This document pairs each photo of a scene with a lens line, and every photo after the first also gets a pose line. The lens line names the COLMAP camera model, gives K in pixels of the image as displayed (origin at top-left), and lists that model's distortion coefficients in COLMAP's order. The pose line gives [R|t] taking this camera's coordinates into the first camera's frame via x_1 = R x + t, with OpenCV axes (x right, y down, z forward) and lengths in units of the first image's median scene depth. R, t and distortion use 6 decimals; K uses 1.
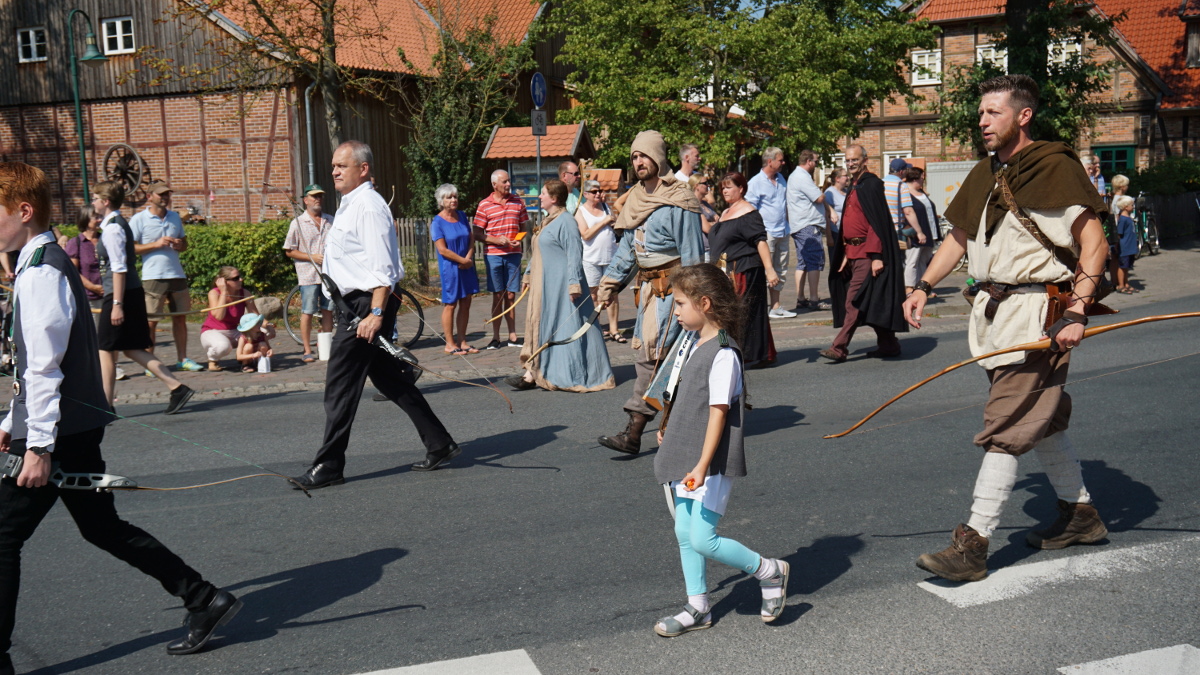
lens RADIAL K [[1218.4, 0, 593.5], [0, 1218.4, 334.1], [0, 0, 1]] dist [0.002583, 0.030676]
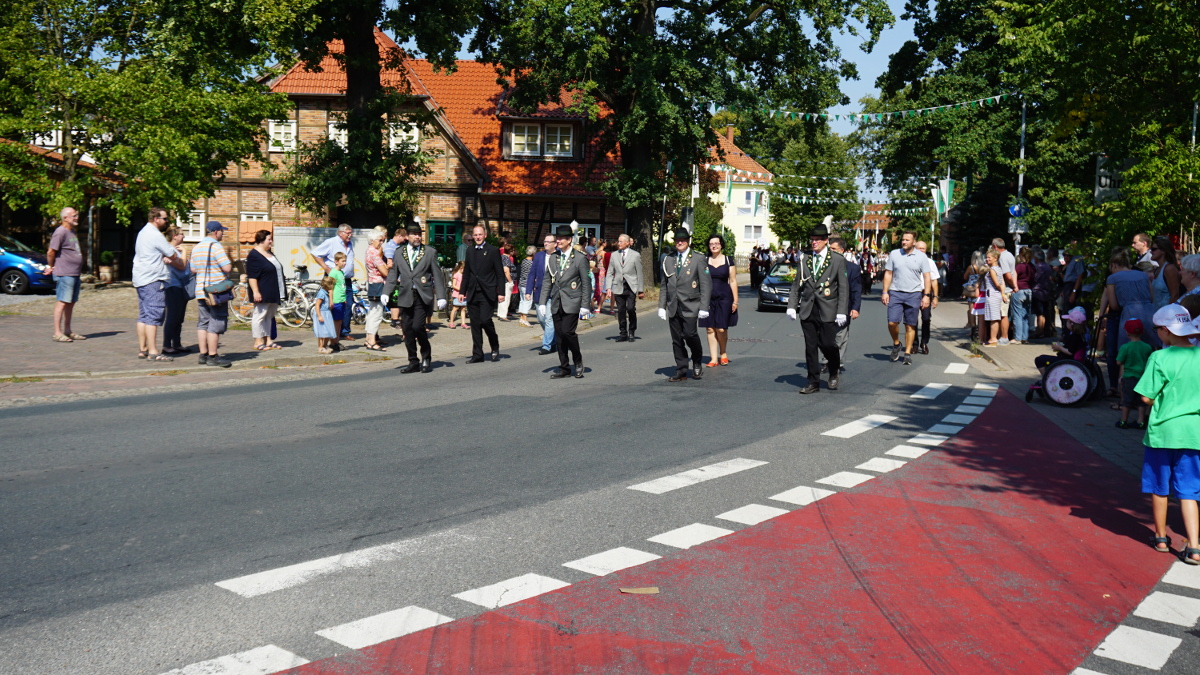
lens RADIAL K [[1180.7, 0, 596.8], [0, 1180.7, 336.4], [0, 0, 1]] dist [-0.009878, 0.029887]
pose [[0.866309, 0.019645, 0.499122, 0.000913], [0.002252, 0.999063, -0.043232, 0.001907], [-0.499504, 0.038576, 0.865452, -0.031347]]
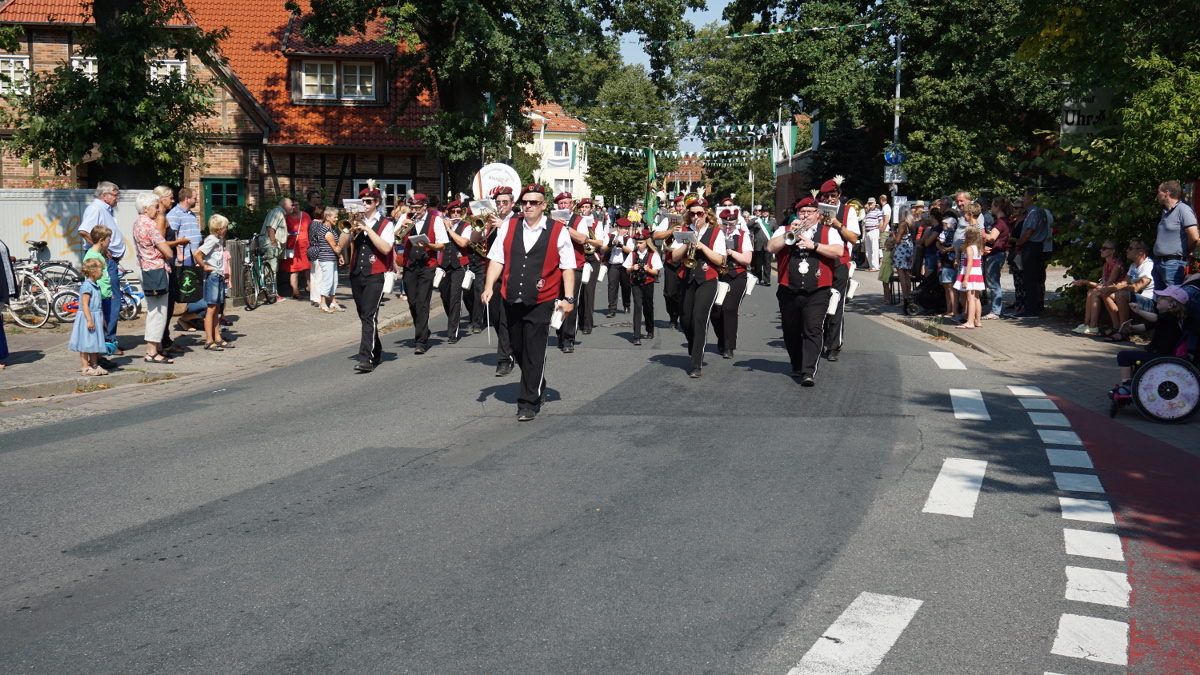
lens RADIAL K [[1252.3, 0, 585.3], [0, 1252.3, 334.0], [0, 0, 1]] dist [0.011453, 0.001789]
pose [[0.777490, -0.022229, 0.628502, 0.042165], [0.037945, 0.999212, -0.011600, -0.016739], [-0.627749, 0.032868, 0.777721, 0.099794]]
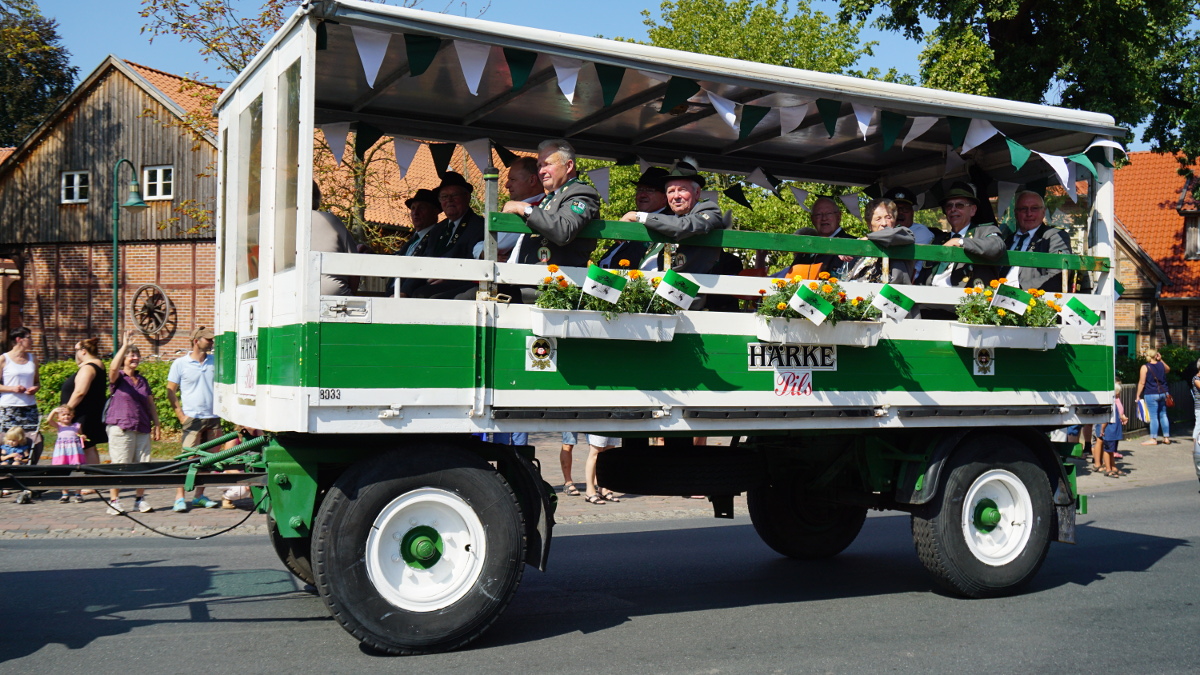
lens RADIAL K [[1218.4, 0, 593.5], [0, 1218.4, 334.1], [0, 0, 1]] dist [0.002583, 0.030676]
pose [[0.998780, 0.048027, -0.011442, 0.002742], [-0.049096, 0.990619, -0.127530, -0.000042], [0.005210, 0.127936, 0.991769, -0.021516]]
